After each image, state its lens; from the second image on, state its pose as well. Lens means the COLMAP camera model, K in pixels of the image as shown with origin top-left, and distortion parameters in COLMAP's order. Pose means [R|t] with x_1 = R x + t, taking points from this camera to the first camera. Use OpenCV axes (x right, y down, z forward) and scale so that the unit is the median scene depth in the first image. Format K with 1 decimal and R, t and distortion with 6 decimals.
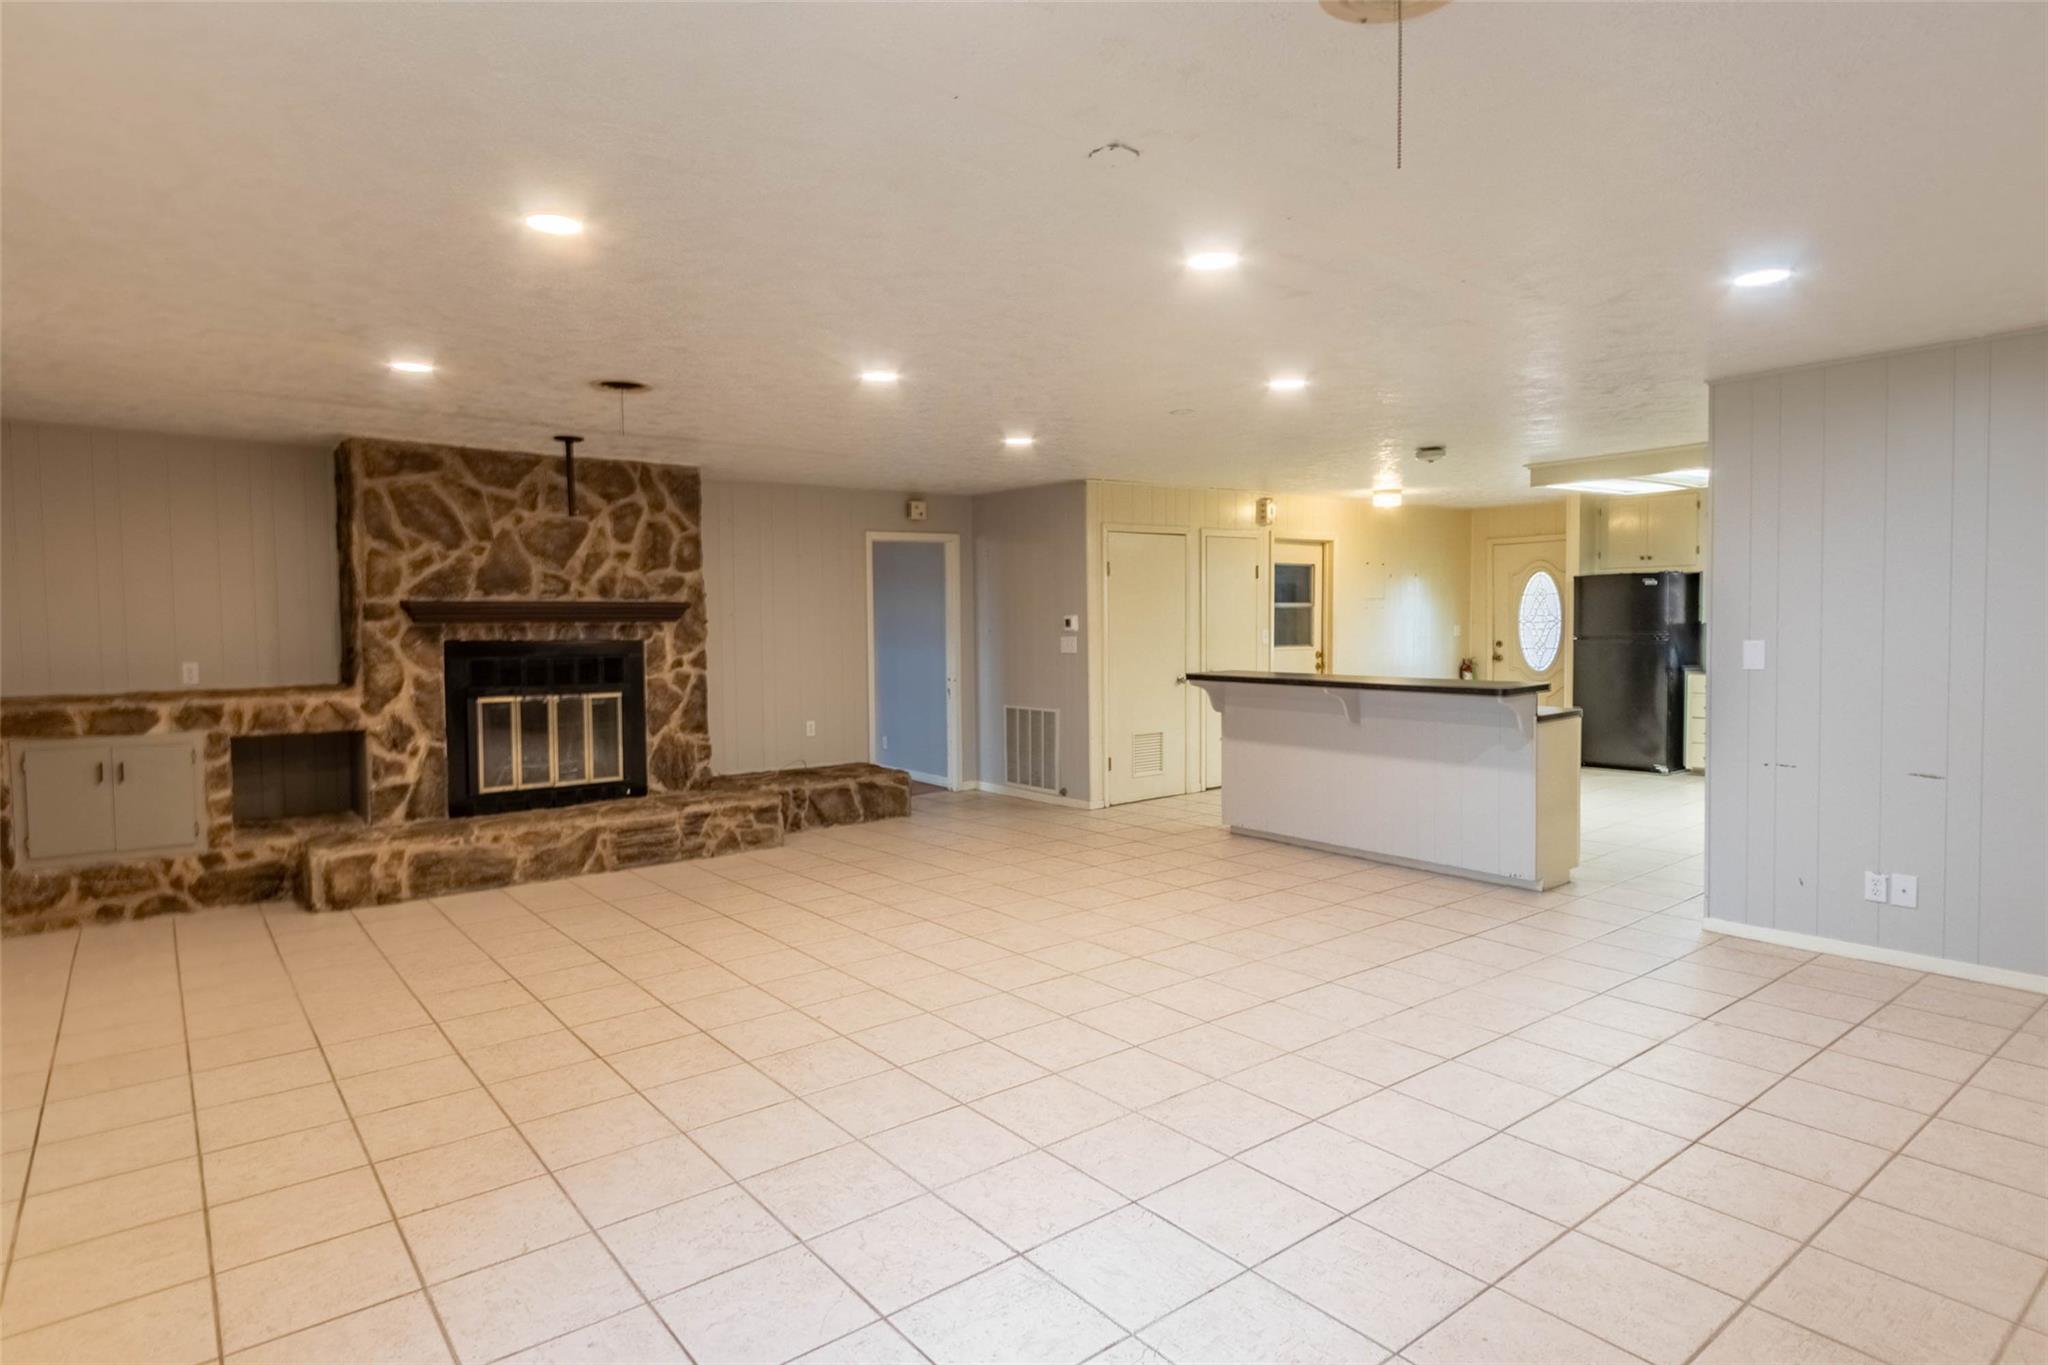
lens RADIAL K [[1099.6, 0, 1011.8], [0, 1099.6, 684.2], [0, 0, 1]] dist [0.004152, -0.000699]
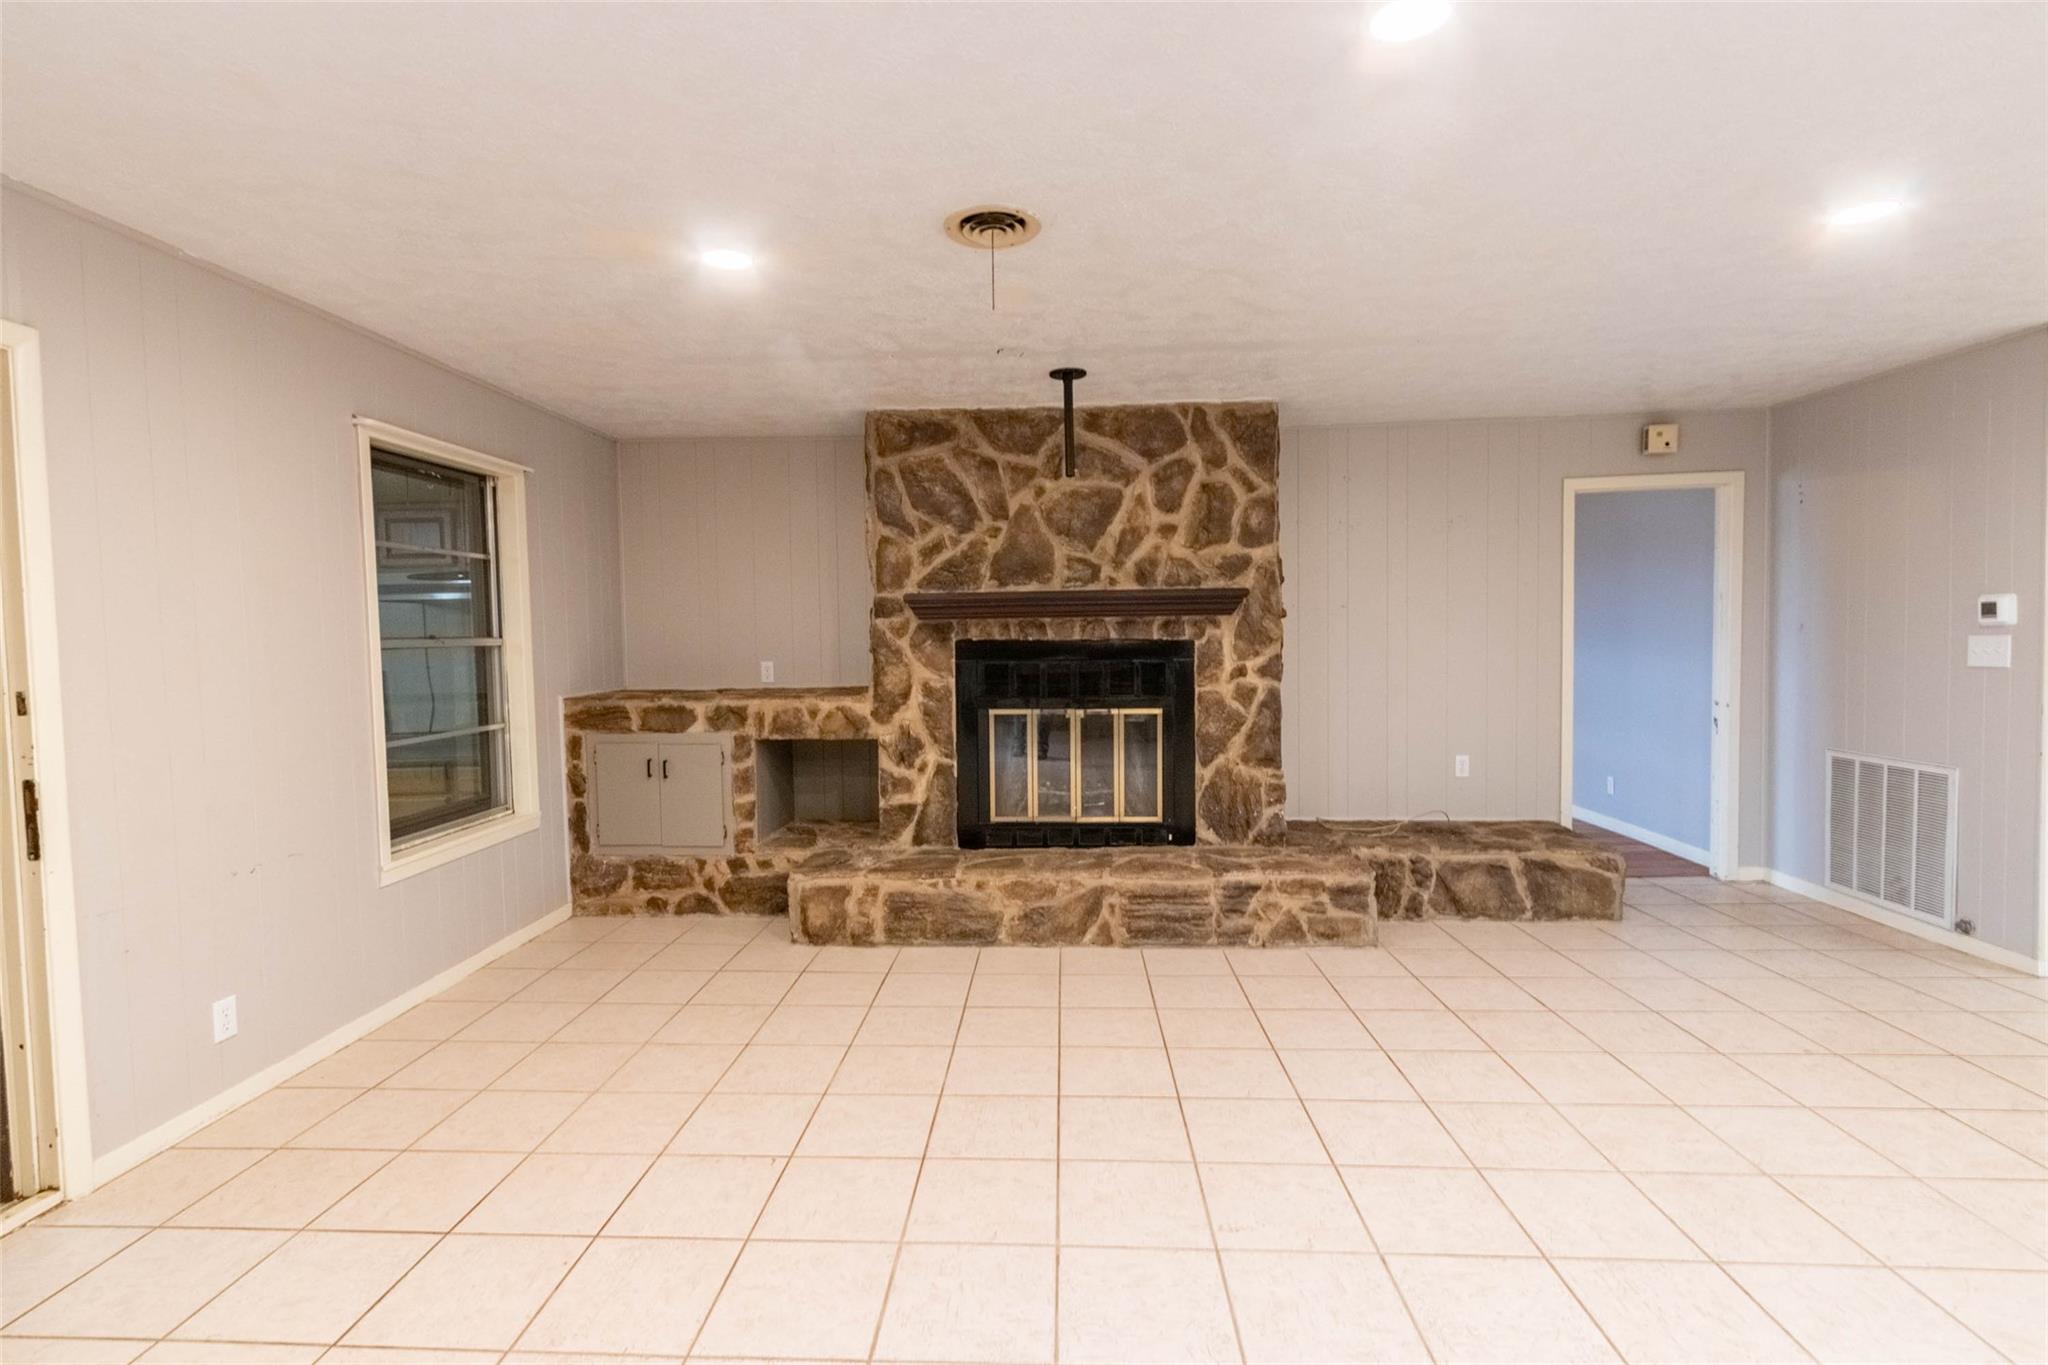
lens RADIAL K [[947.1, 0, 1025.3], [0, 947.1, 678.7], [0, 0, 1]] dist [0.006844, -0.002093]
pose [[0.746067, 0.029479, -0.665219, 0.013768], [-0.029400, 0.999504, 0.011319, -0.018436], [0.665222, 0.011113, 0.746563, 0.457214]]
